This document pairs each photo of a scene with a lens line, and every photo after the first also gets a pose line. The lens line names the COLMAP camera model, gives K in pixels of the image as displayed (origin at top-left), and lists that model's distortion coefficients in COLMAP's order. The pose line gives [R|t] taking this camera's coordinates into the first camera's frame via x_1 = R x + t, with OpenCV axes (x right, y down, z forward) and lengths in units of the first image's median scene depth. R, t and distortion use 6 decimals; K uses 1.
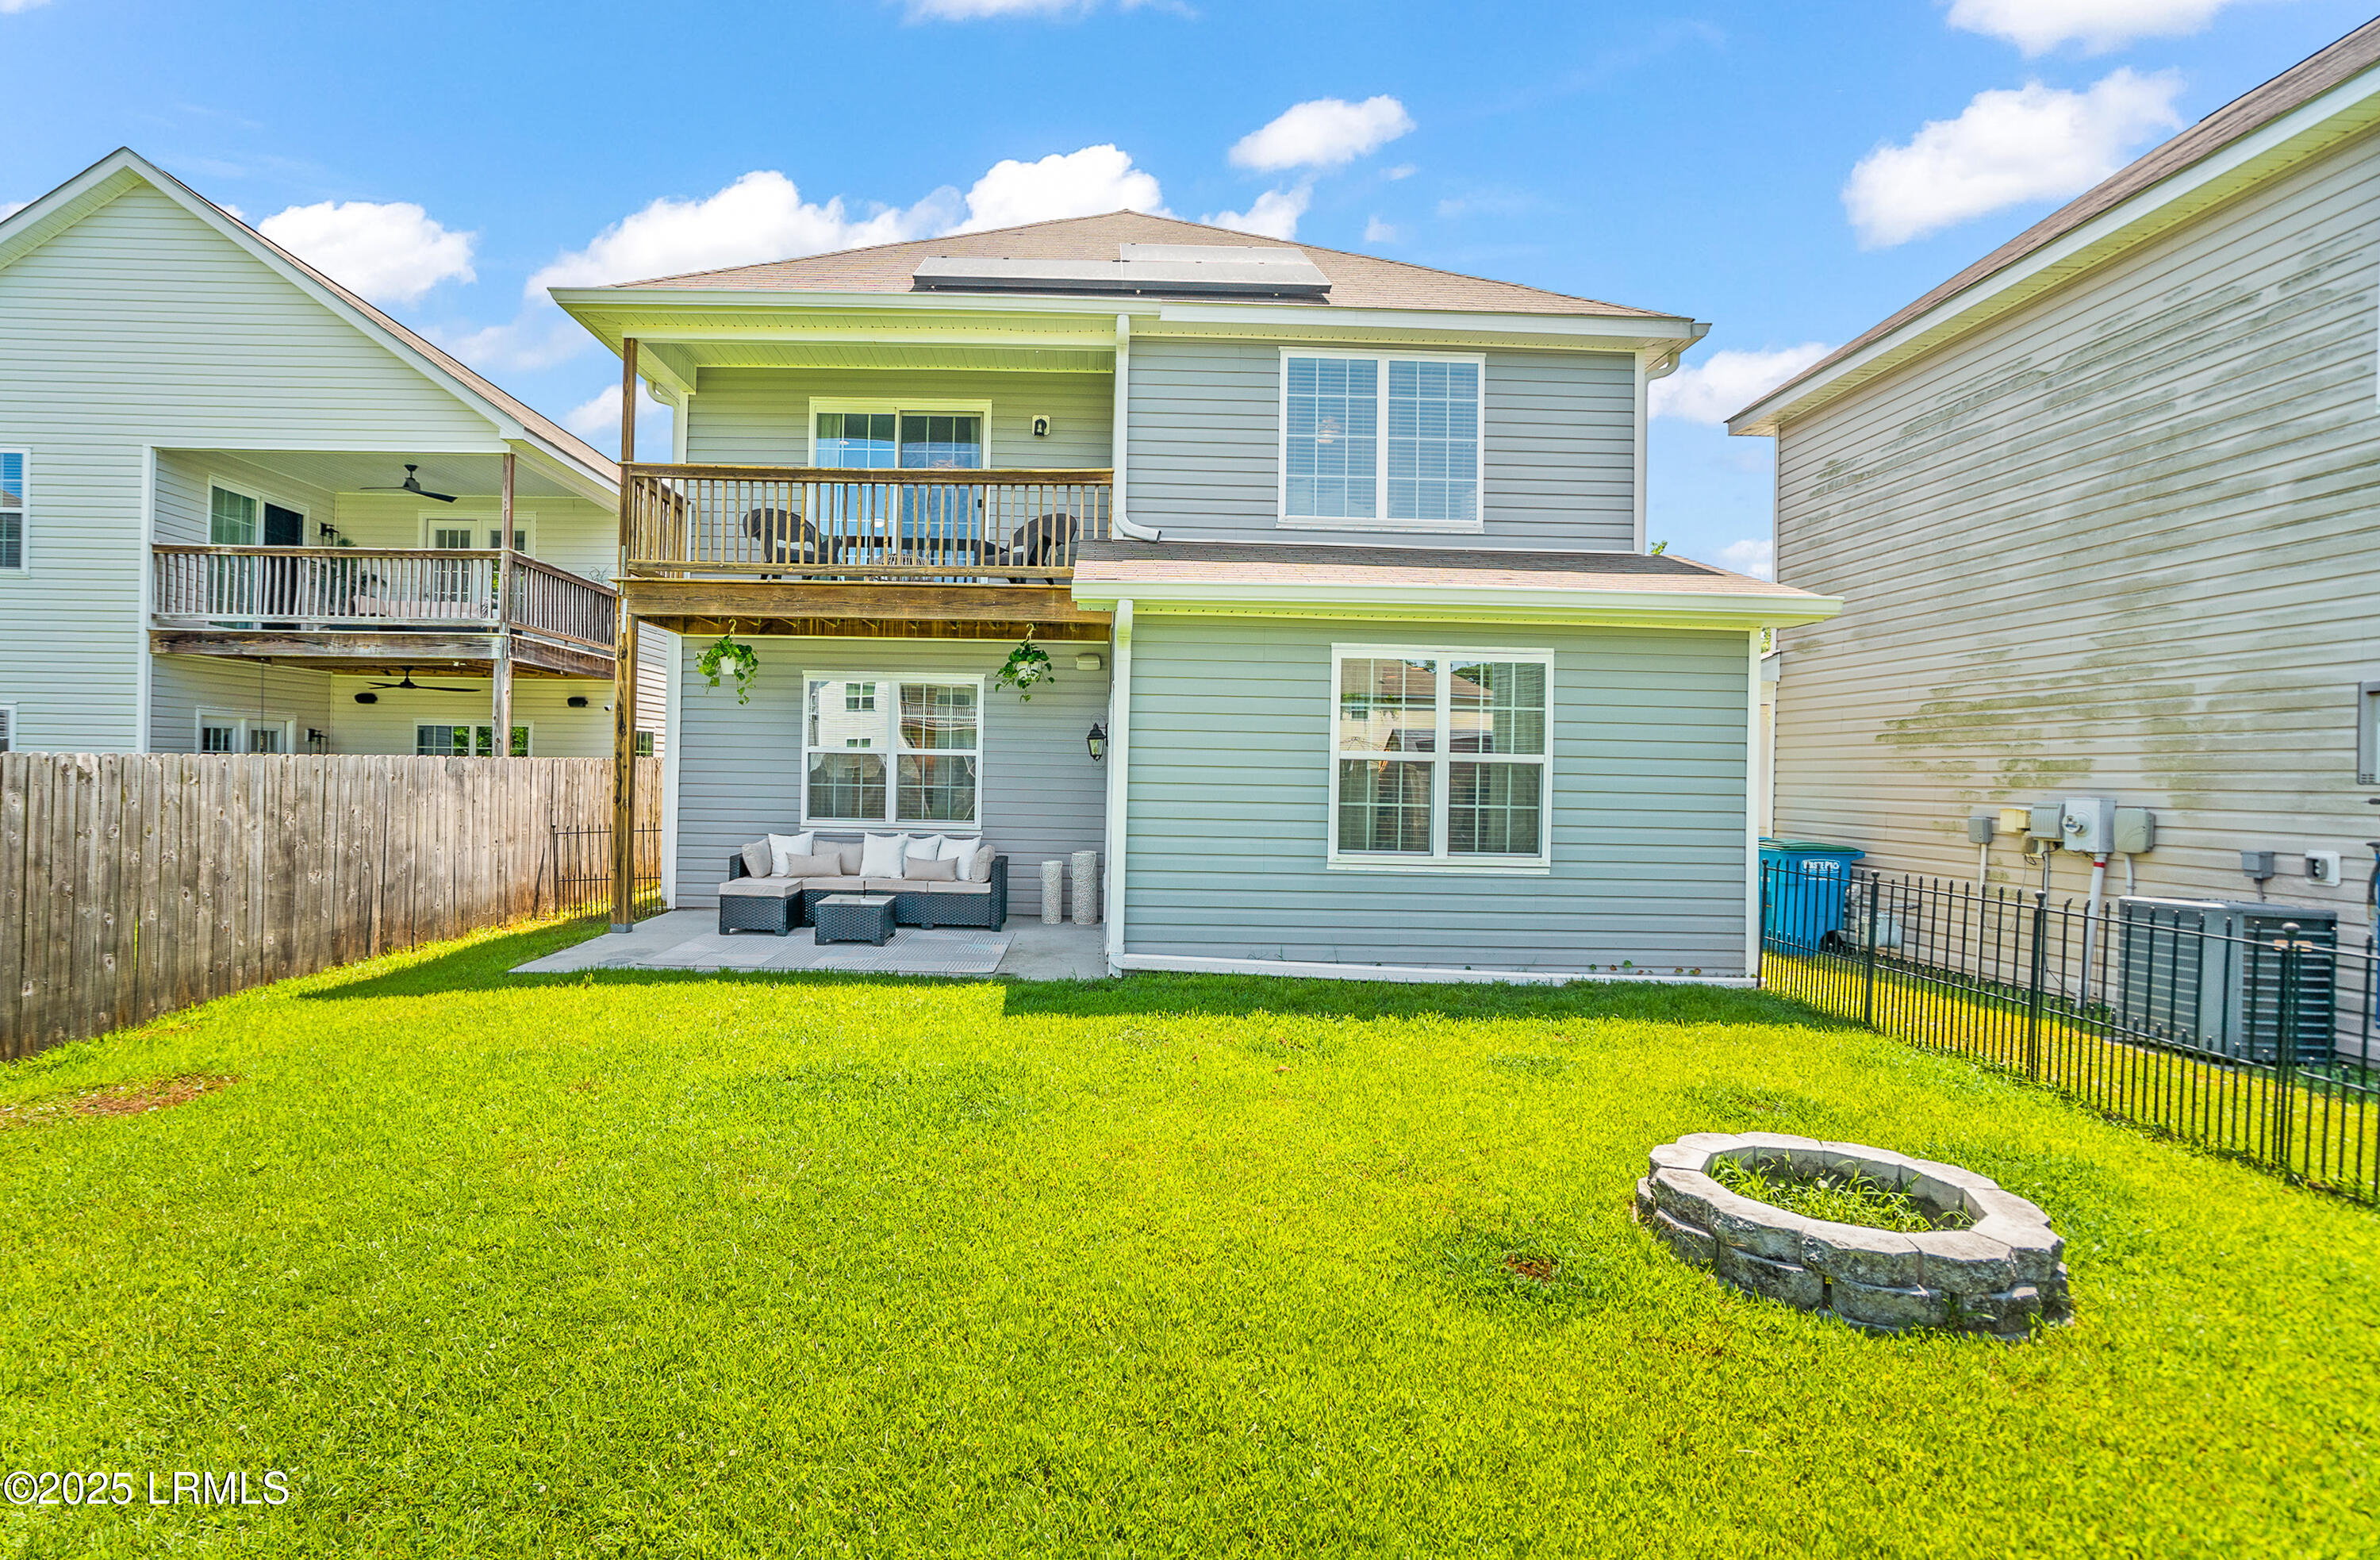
lens RADIAL K [[1181.9, 0, 1094.3], [0, 1181.9, 791.8], [0, 0, 1]] dist [-0.027604, 0.008248]
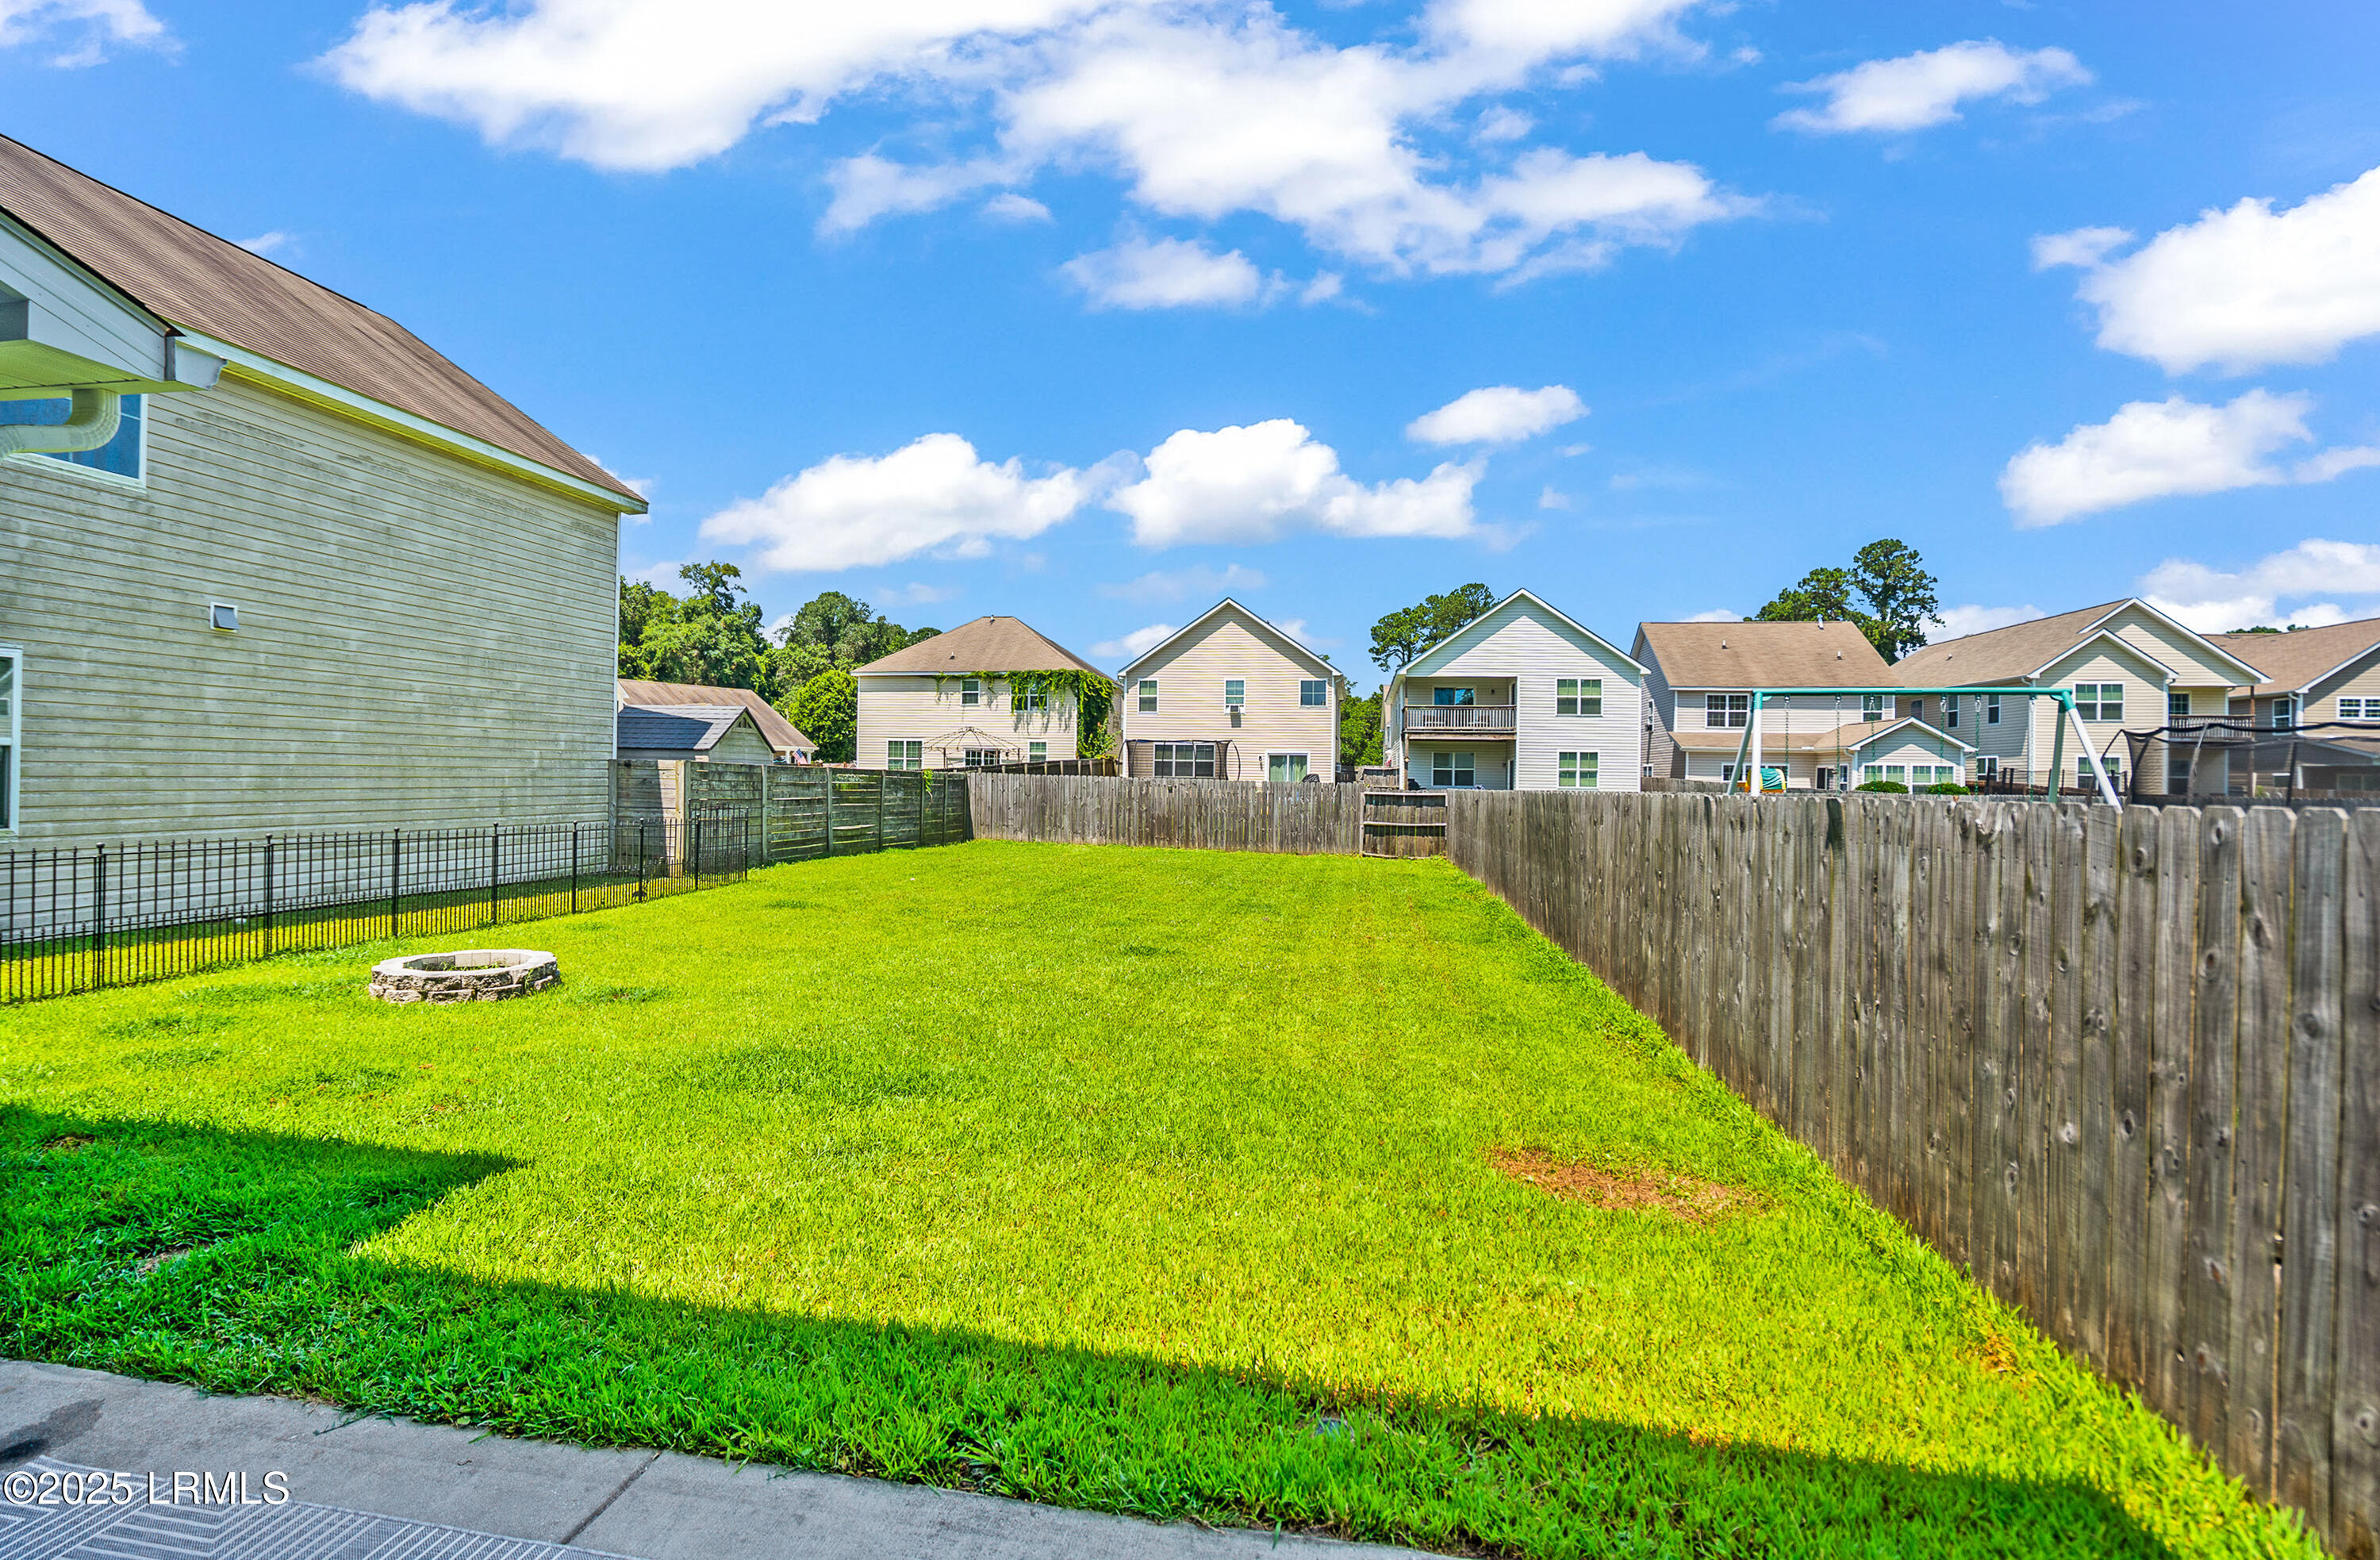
lens RADIAL K [[1169.8, 0, 1199.8], [0, 1169.8, 762.1], [0, 0, 1]] dist [-0.057183, 0.018212]
pose [[-0.989762, -0.036638, 0.137945, -0.353870], [-0.036105, 0.999328, 0.006367, -0.030244], [-0.138086, 0.001322, -0.990419, 1.094790]]
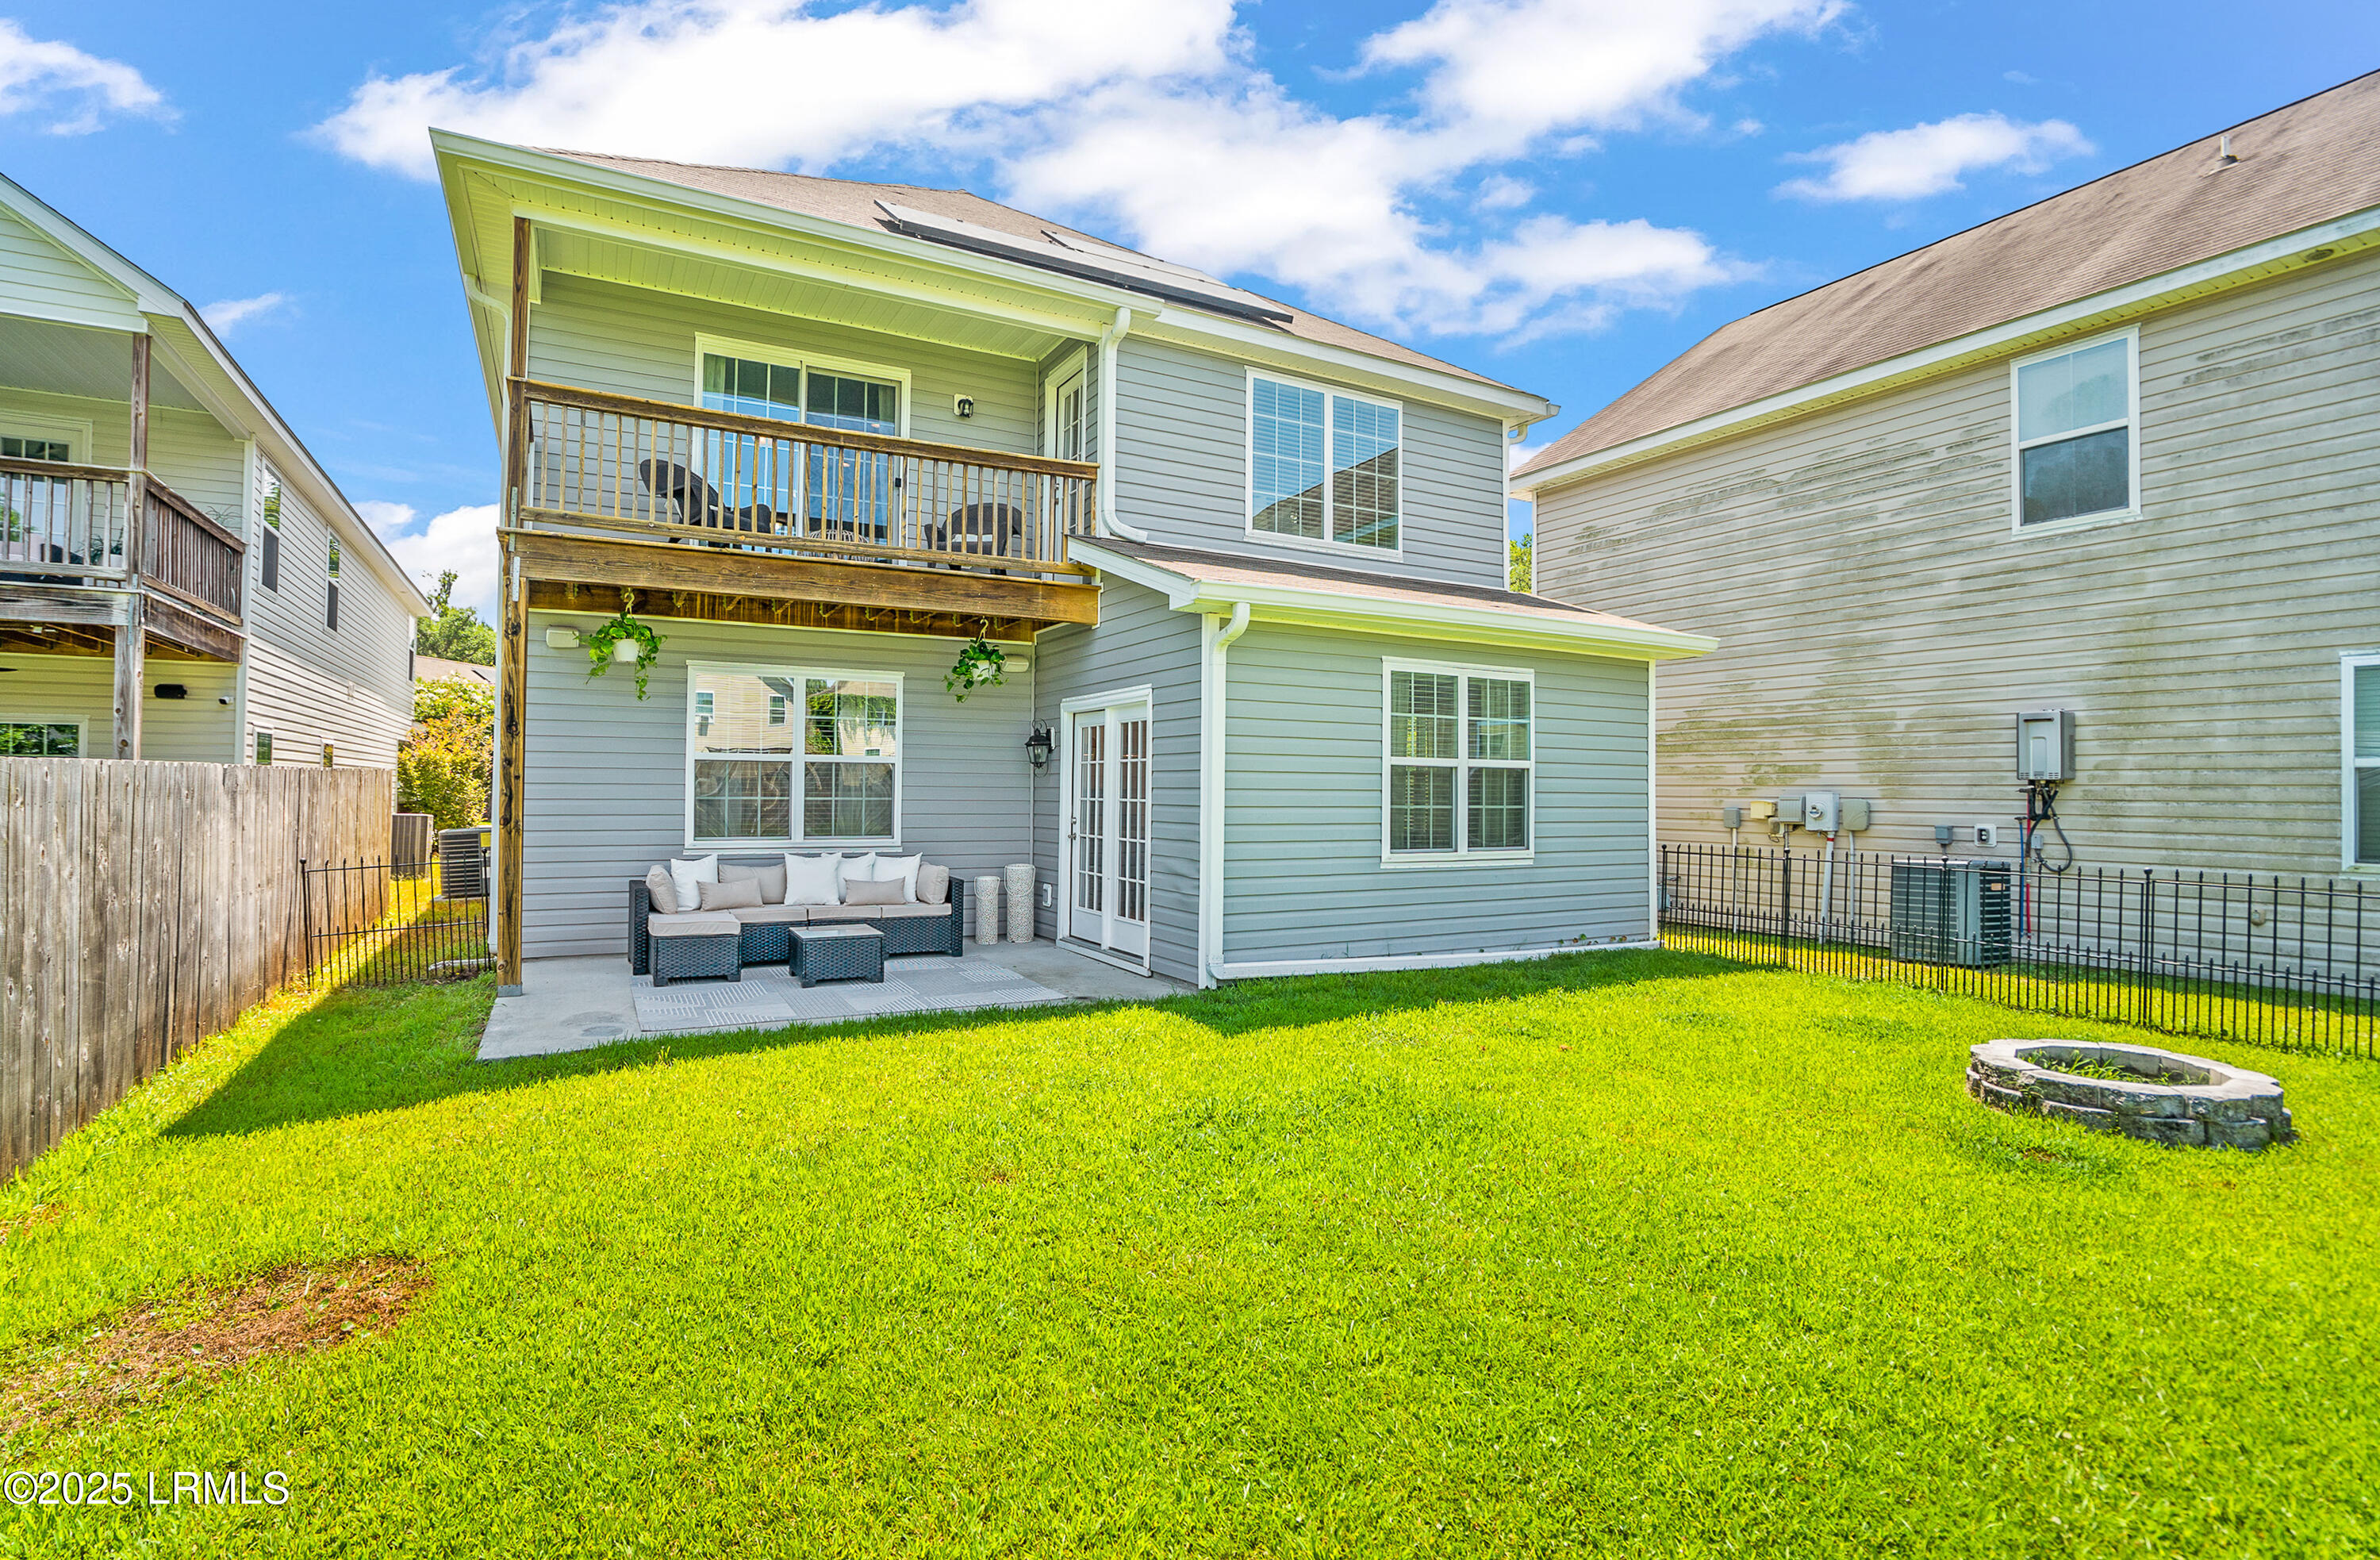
lens RADIAL K [[1169.8, 0, 1223.2], [0, 1169.8, 796.2], [0, 0, 1]] dist [-0.057183, 0.018212]
pose [[0.868434, -0.015040, 0.495576, -0.364485], [0.016258, 0.999866, 0.001854, -0.003151], [-0.495537, 0.006447, 0.868563, 0.127081]]
